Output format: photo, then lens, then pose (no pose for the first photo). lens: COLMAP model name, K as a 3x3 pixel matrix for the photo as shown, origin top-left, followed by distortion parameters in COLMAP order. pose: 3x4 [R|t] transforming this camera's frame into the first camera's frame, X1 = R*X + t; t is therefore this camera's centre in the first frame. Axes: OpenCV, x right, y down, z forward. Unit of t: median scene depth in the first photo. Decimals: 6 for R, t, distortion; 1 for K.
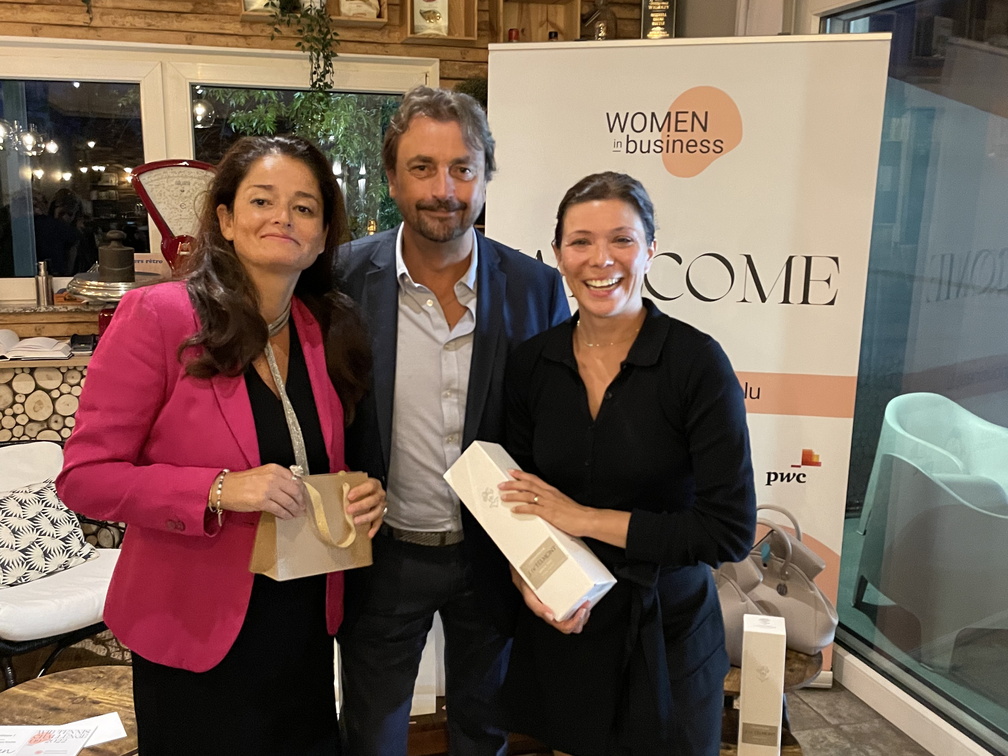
lens RADIAL K [[1023.8, 0, 491.5], [0, 1023.8, 385.9], [0, 0, 1]] dist [0.038599, 0.000000]
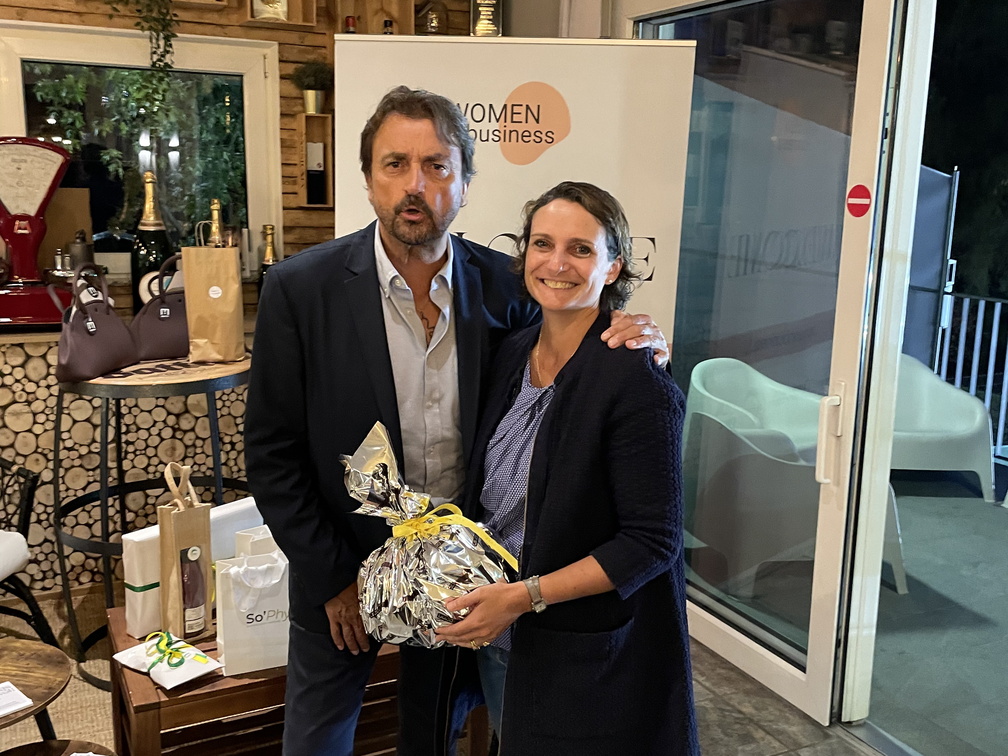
lens RADIAL K [[1023.8, 0, 492.3], [0, 1023.8, 375.5], [0, 0, 1]] dist [0.038599, 0.000000]
pose [[0.983307, -0.024161, 0.180345, -0.038823], [0.021370, 0.999620, 0.017400, 0.001769], [-0.180697, -0.013256, 0.983449, -0.063769]]
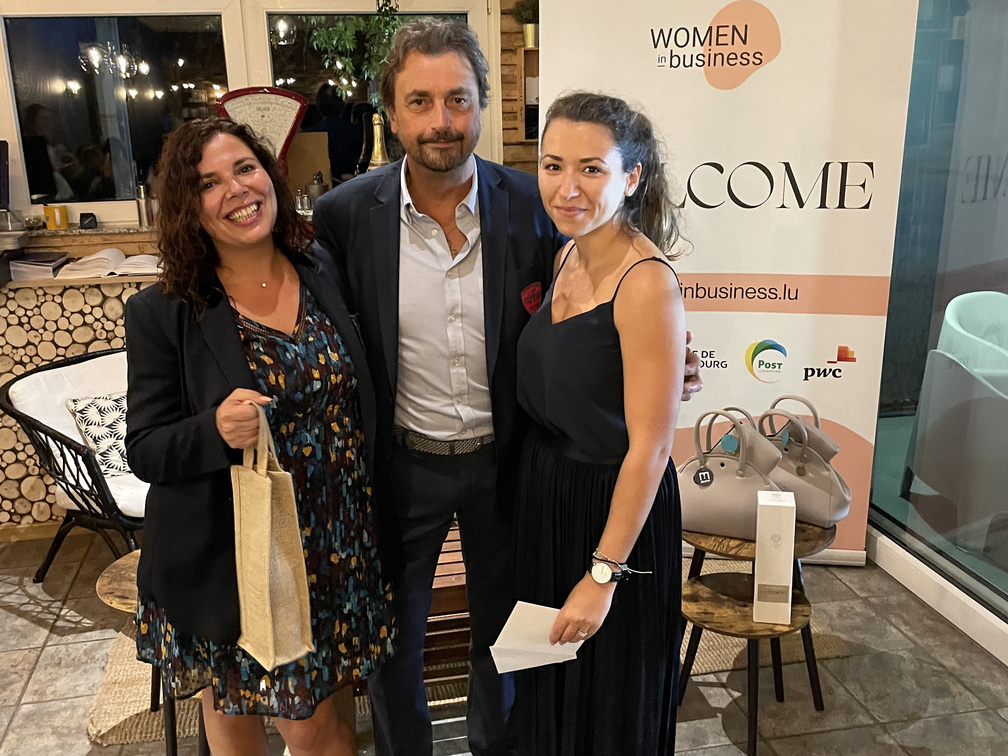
lens RADIAL K [[1023.8, 0, 495.5], [0, 1023.8, 388.1], [0, 0, 1]] dist [0.038599, 0.000000]
pose [[0.996301, -0.009309, -0.085425, 0.035532], [0.017012, 0.995806, 0.089899, 0.002804], [0.084230, -0.091020, 0.992281, -0.085505]]
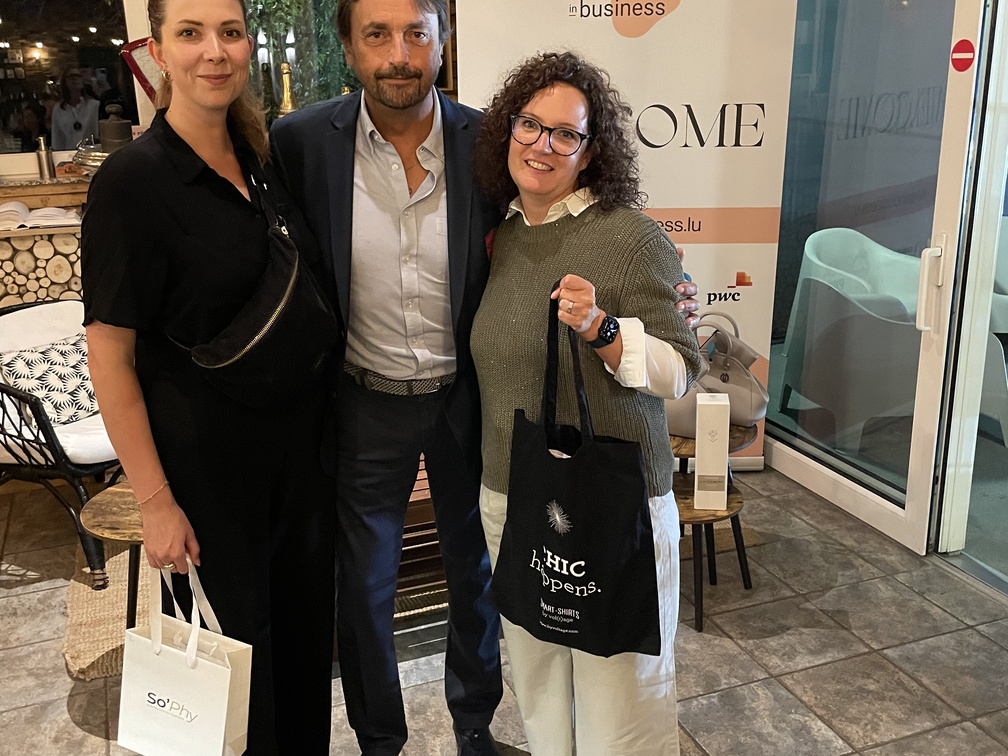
lens RADIAL K [[1023.8, 0, 500.9], [0, 1023.8, 374.0], [0, 0, 1]] dist [0.038599, 0.000000]
pose [[0.995645, -0.056850, 0.073886, -0.056355], [0.048167, 0.992267, 0.114397, 0.027330], [-0.079818, -0.110340, 0.990684, -0.147258]]
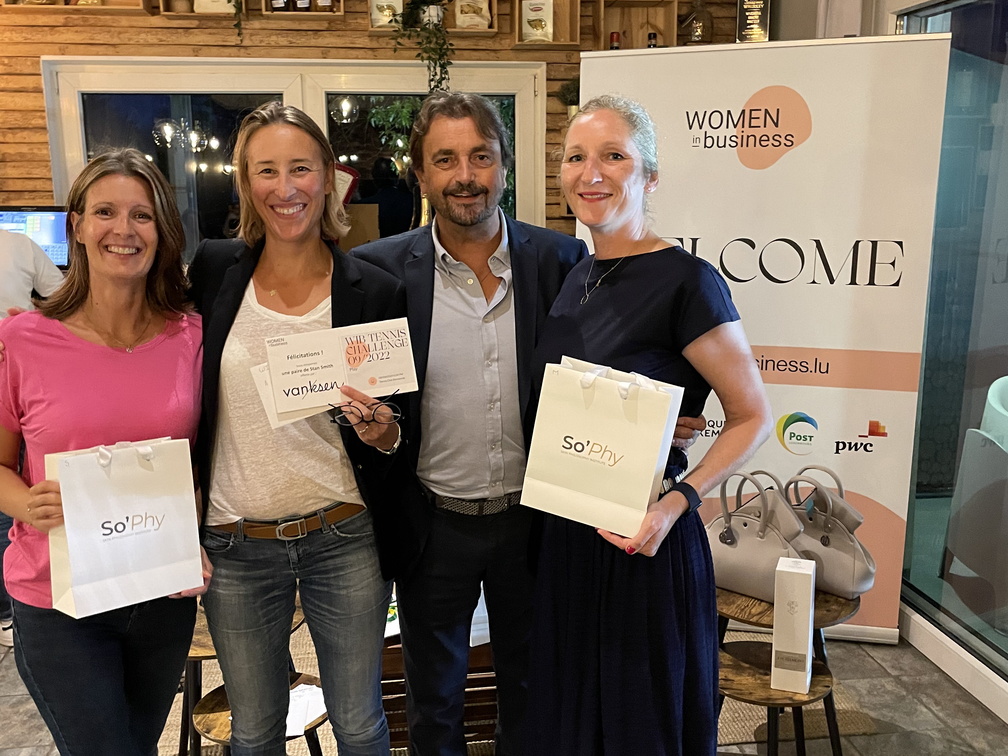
lens RADIAL K [[1023.8, 0, 497.3], [0, 1023.8, 385.0], [0, 0, 1]] dist [0.038599, 0.000000]
pose [[0.990880, 0.011110, -0.134292, 0.055697], [-0.009205, 0.999848, 0.014804, 0.011149], [0.134436, -0.013433, 0.990831, -0.109455]]
